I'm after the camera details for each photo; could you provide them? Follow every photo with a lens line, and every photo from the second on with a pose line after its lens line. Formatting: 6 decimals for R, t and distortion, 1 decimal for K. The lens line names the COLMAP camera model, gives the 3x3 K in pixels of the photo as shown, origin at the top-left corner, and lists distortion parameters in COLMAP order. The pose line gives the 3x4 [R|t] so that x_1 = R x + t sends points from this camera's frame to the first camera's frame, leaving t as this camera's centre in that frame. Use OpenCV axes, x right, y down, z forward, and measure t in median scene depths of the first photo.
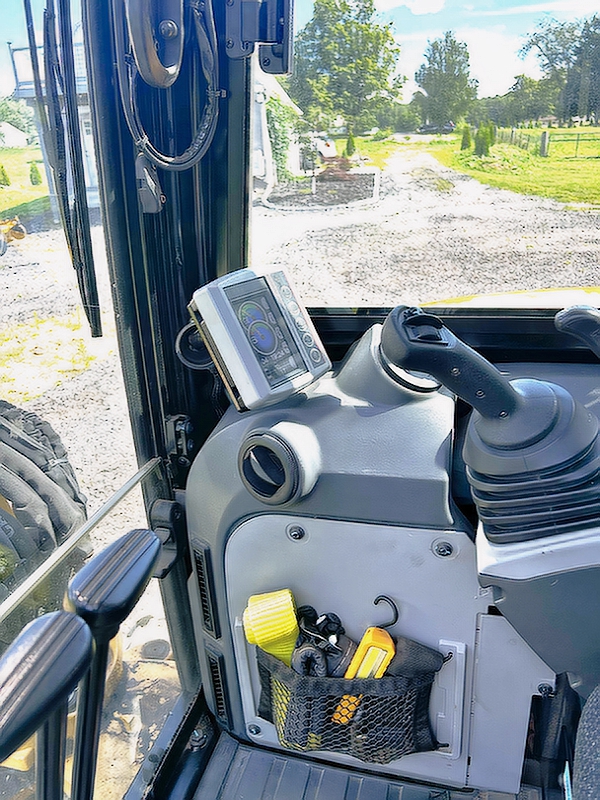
lens RADIAL K [[600.9, 0, 297.2], [0, 600.9, 400.7], [0, 0, 1]] dist [0.028851, 0.000896]
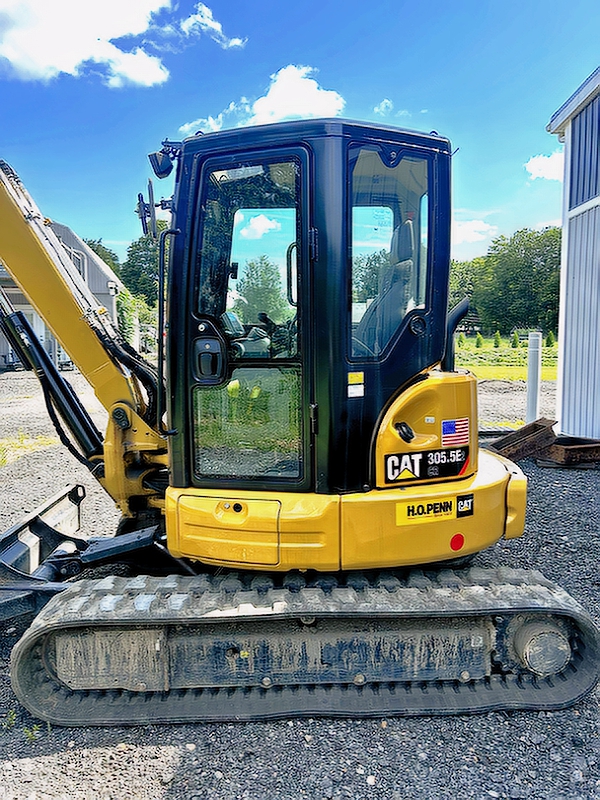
lens RADIAL K [[600.9, 0, 300.3], [0, 600.9, 401.5], [0, 0, 1]] dist [0.028851, 0.000896]
pose [[0.959603, 0.024491, 0.280288, -0.030512], [0.059782, 0.955709, -0.288177, 0.066701], [-0.274932, 0.293291, 0.915638, -0.120328]]
